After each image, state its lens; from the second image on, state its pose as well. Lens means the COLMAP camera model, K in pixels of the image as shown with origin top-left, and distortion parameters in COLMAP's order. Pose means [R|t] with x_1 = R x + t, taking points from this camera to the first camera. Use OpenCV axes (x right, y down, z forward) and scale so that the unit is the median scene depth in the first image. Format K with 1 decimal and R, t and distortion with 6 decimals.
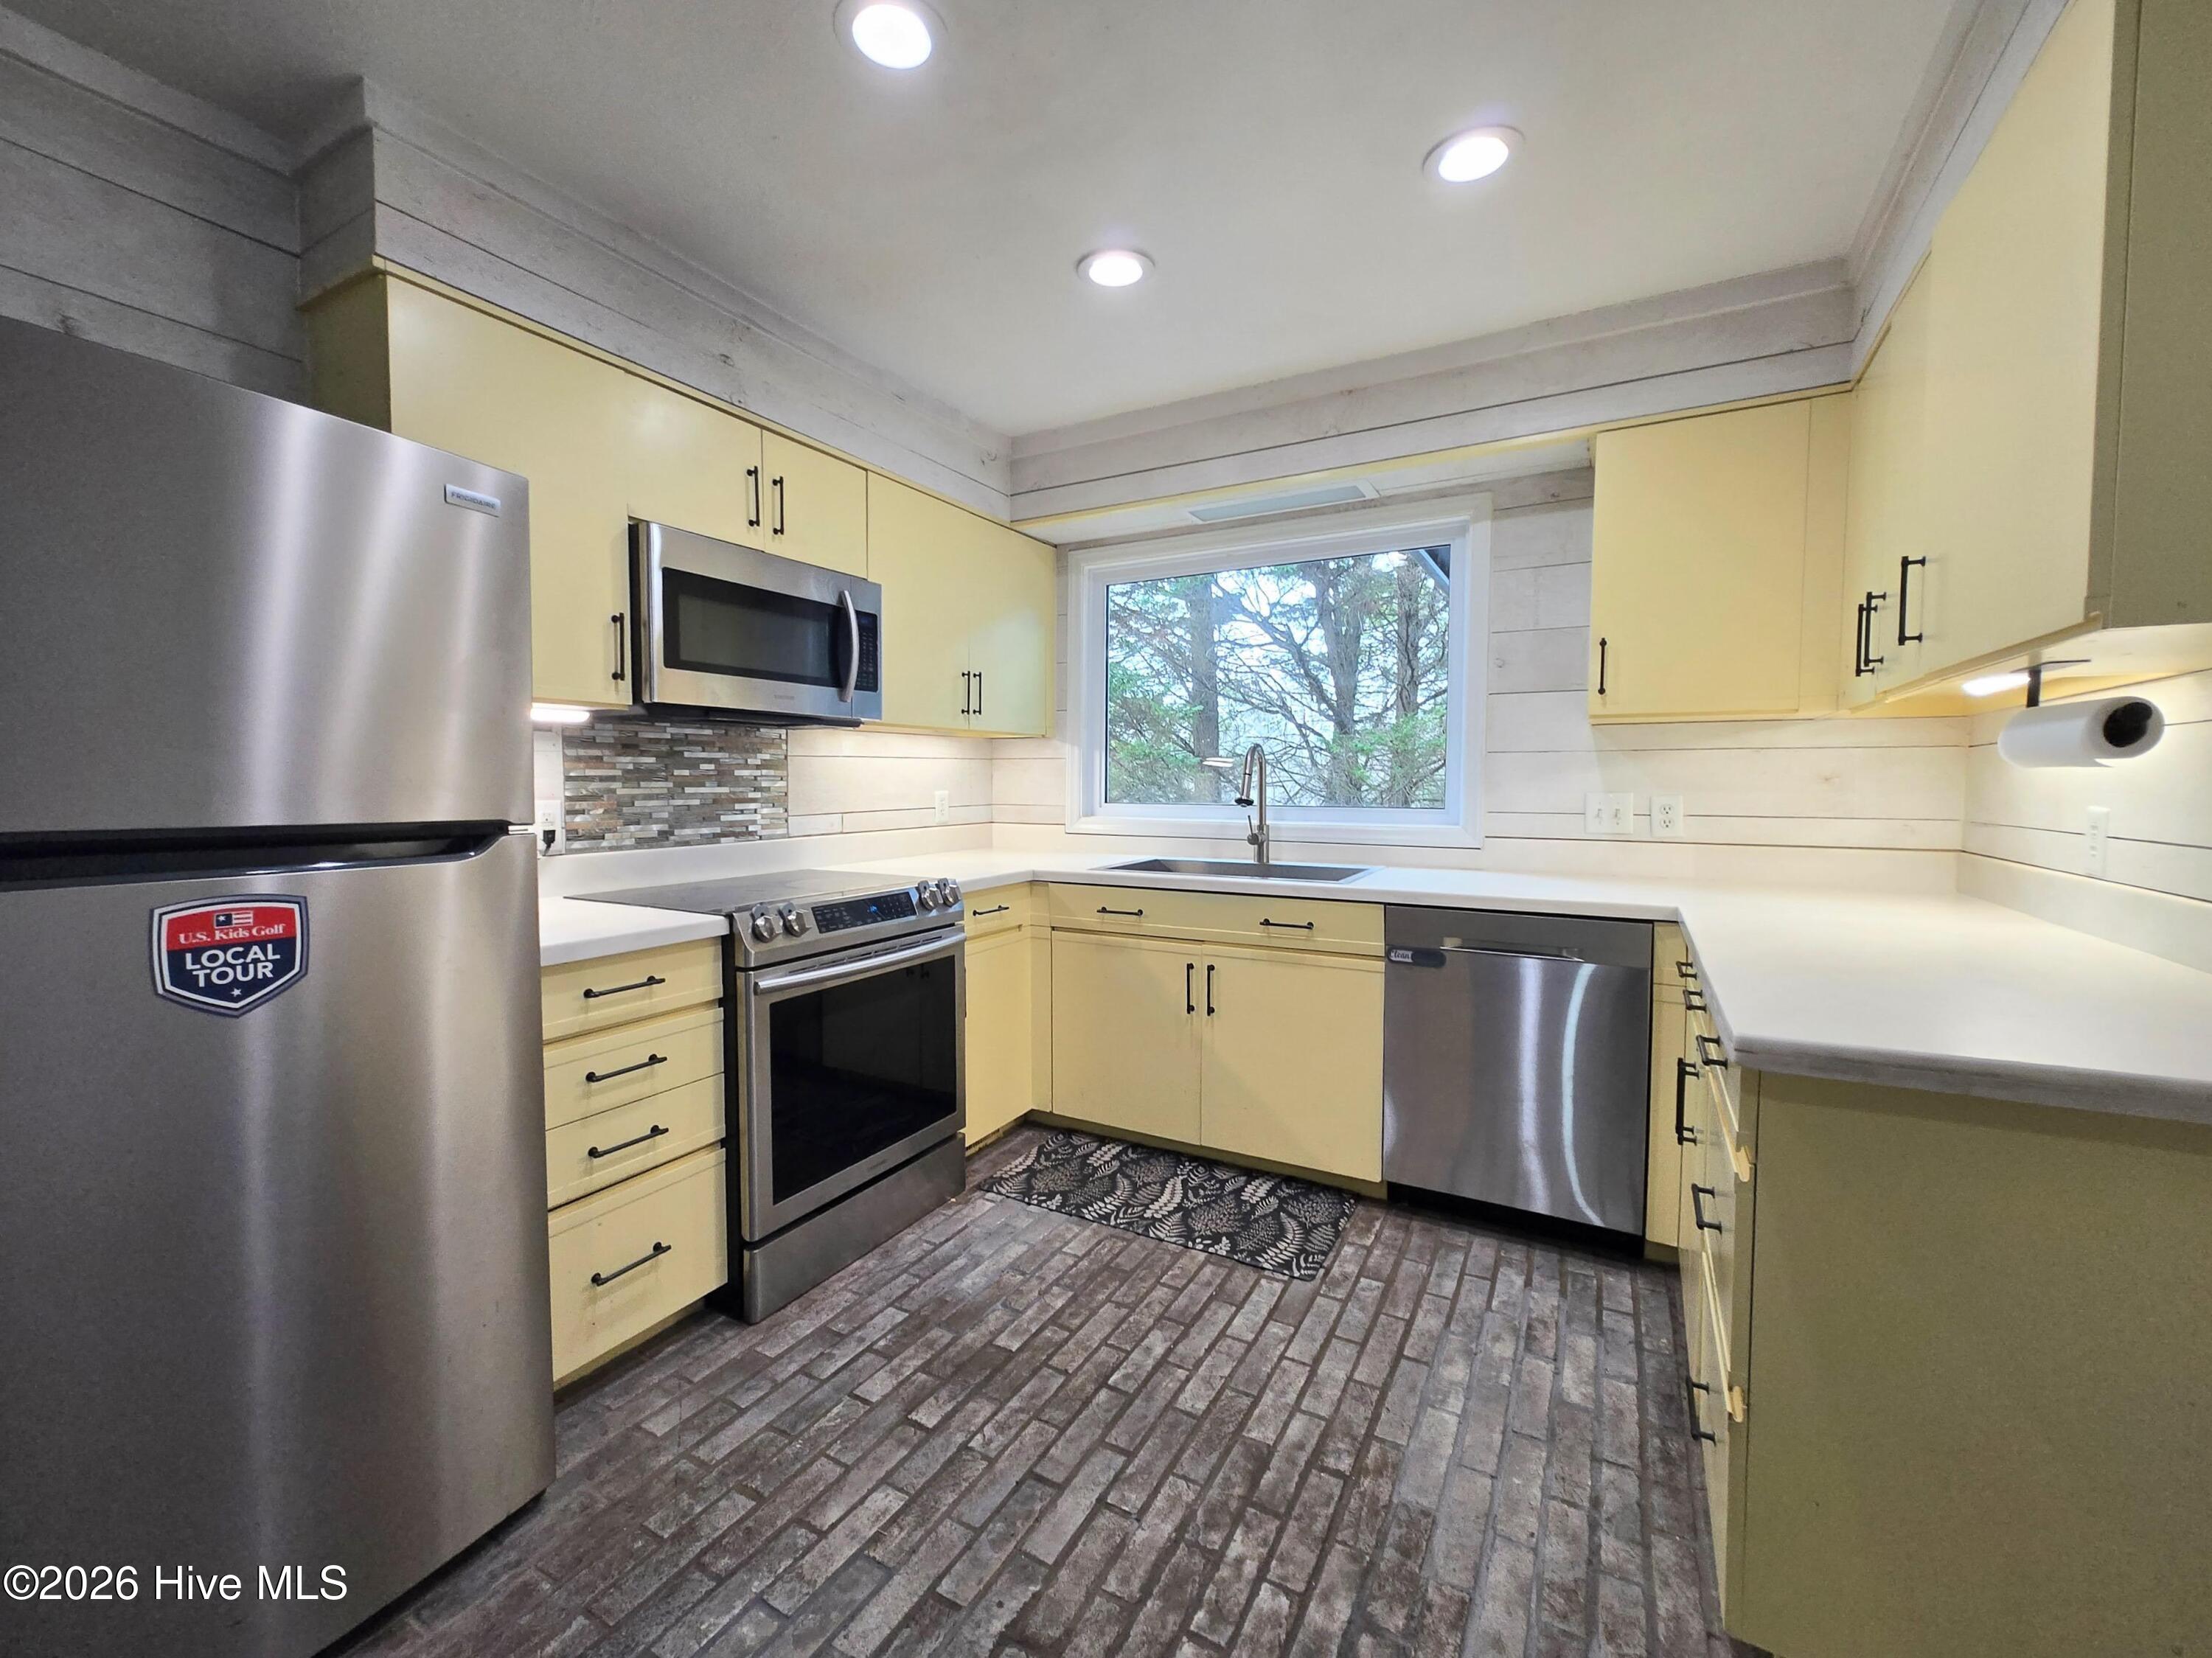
lens RADIAL K [[857.3, 0, 1117.5], [0, 857.3, 823.8], [0, 0, 1]] dist [0.002293, -0.000327]
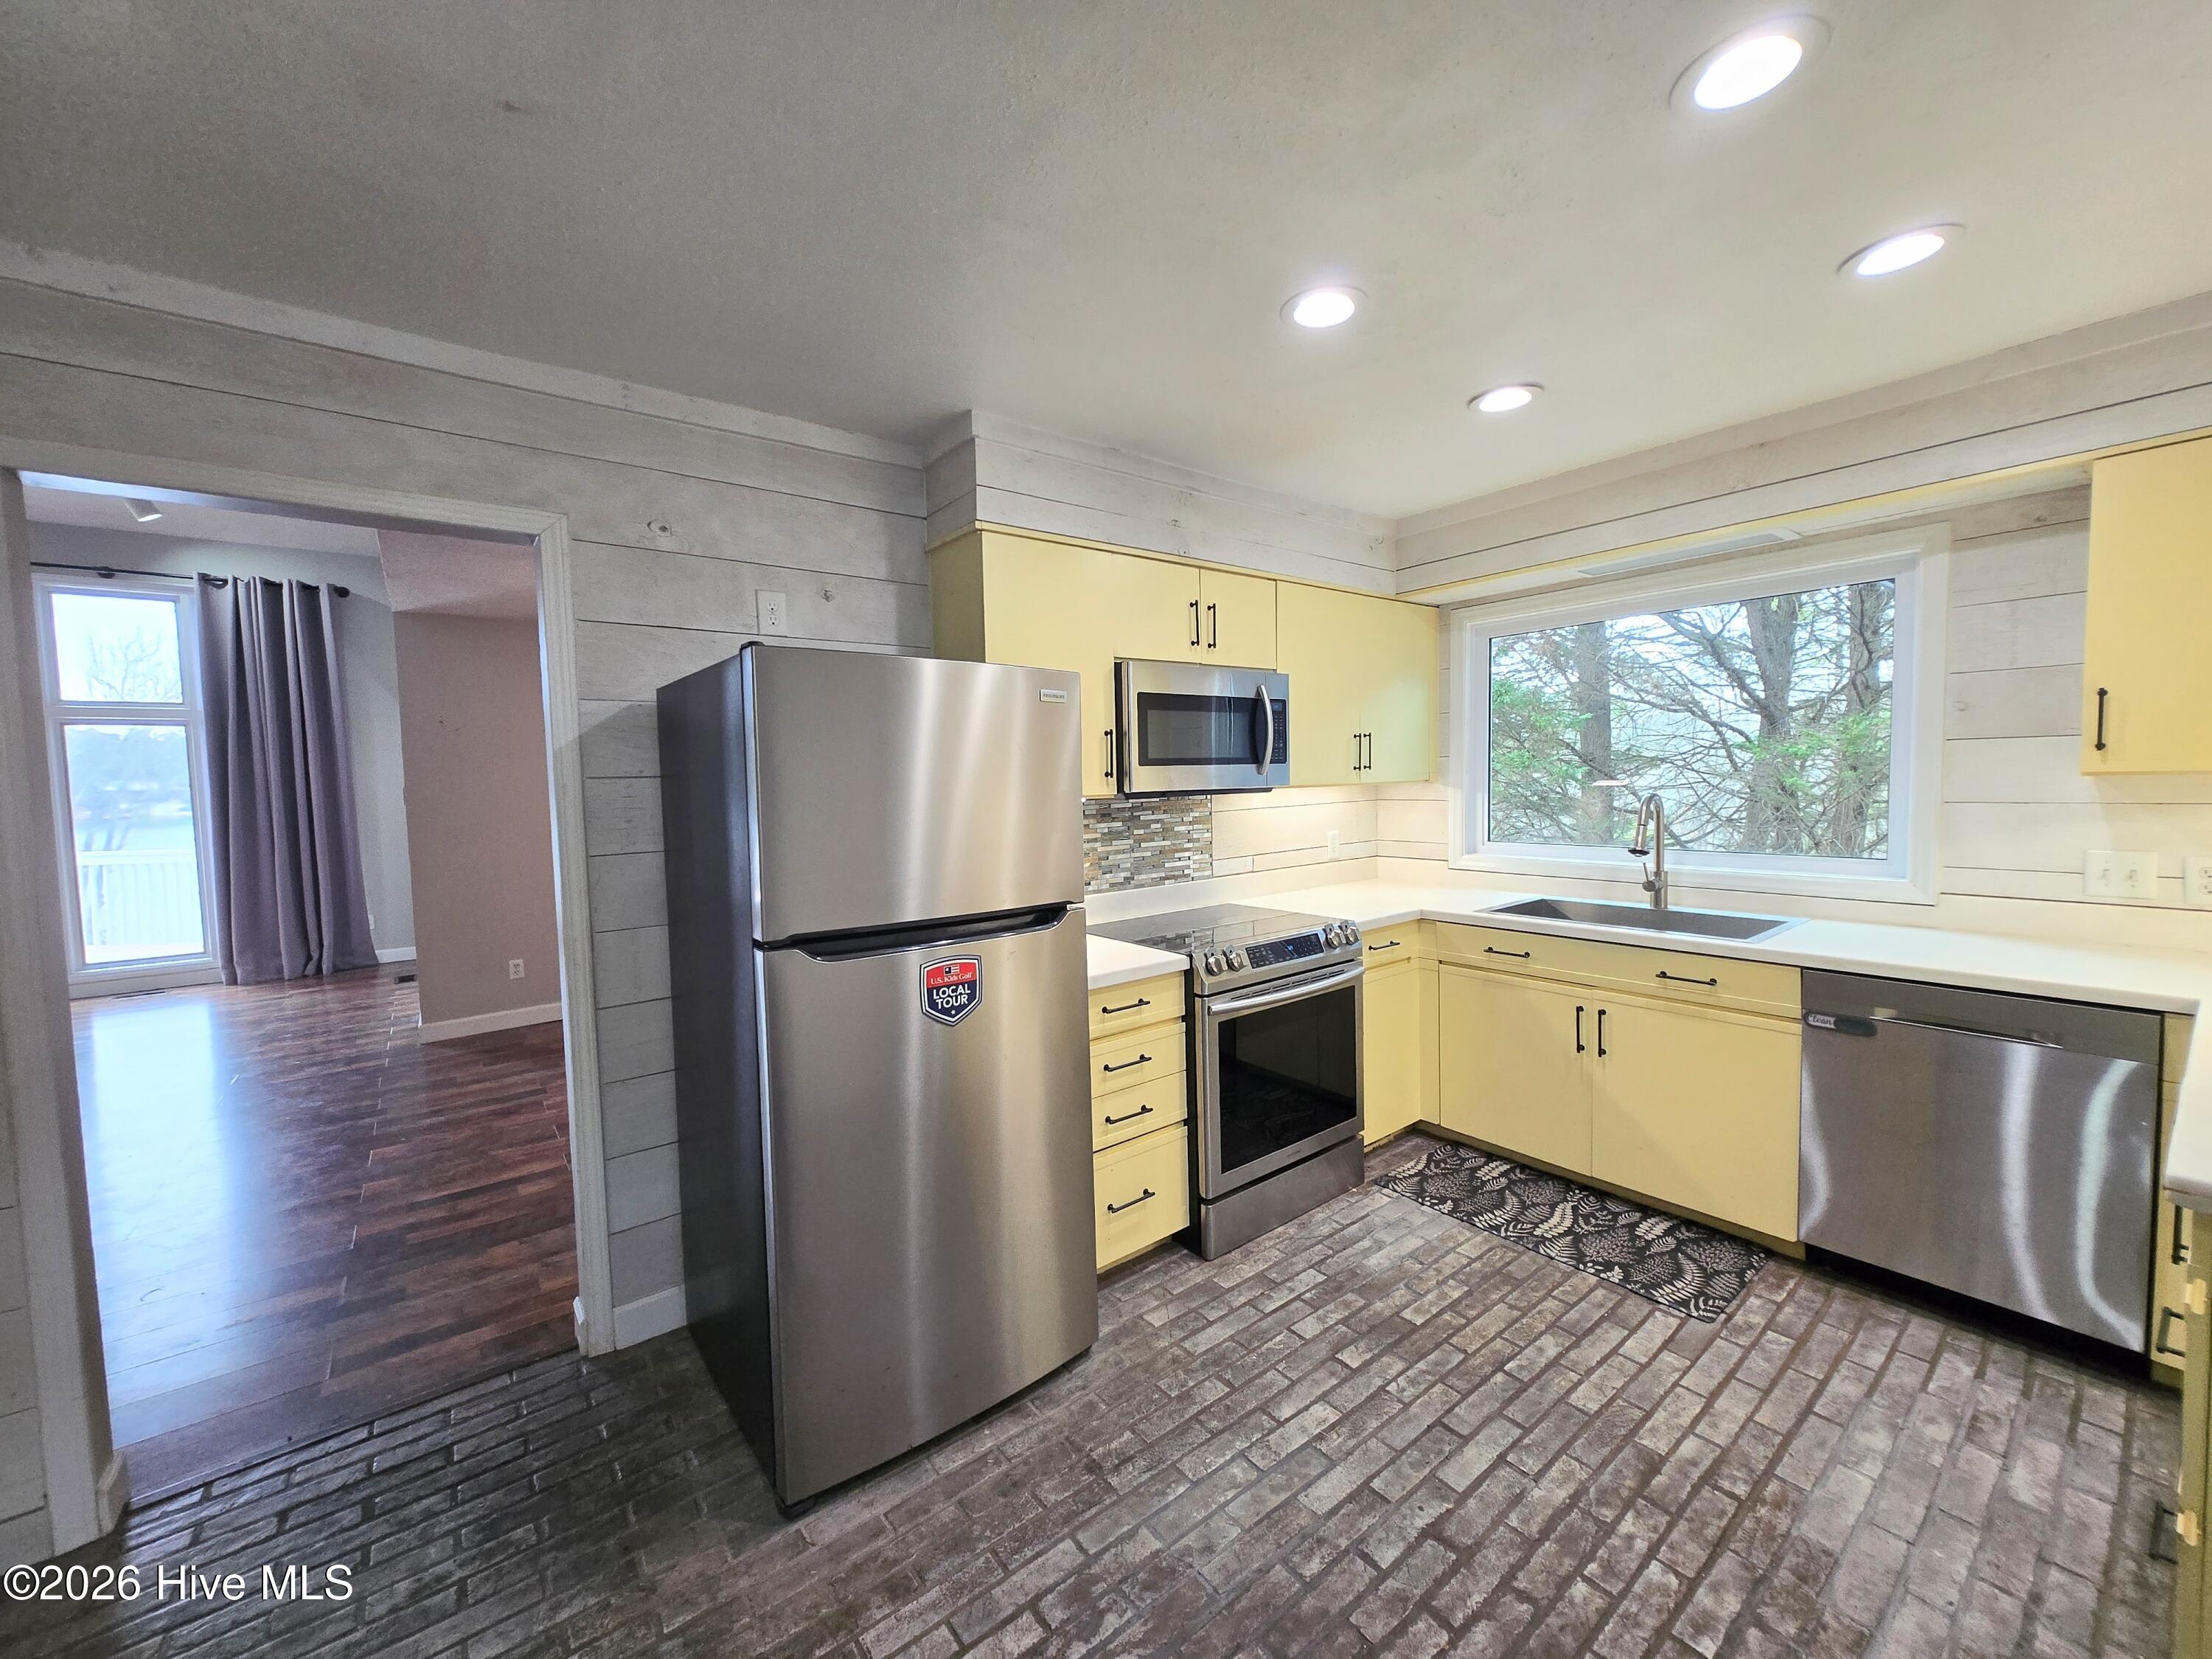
lens RADIAL K [[882.1, 0, 1111.5], [0, 882.1, 812.4], [0, 0, 1]] dist [0.005655, -0.001895]
pose [[0.921693, -0.004316, -0.387897, -0.030183], [0.015545, 0.999546, 0.025816, -0.141128], [0.387609, -0.029824, 0.921341, -0.282714]]
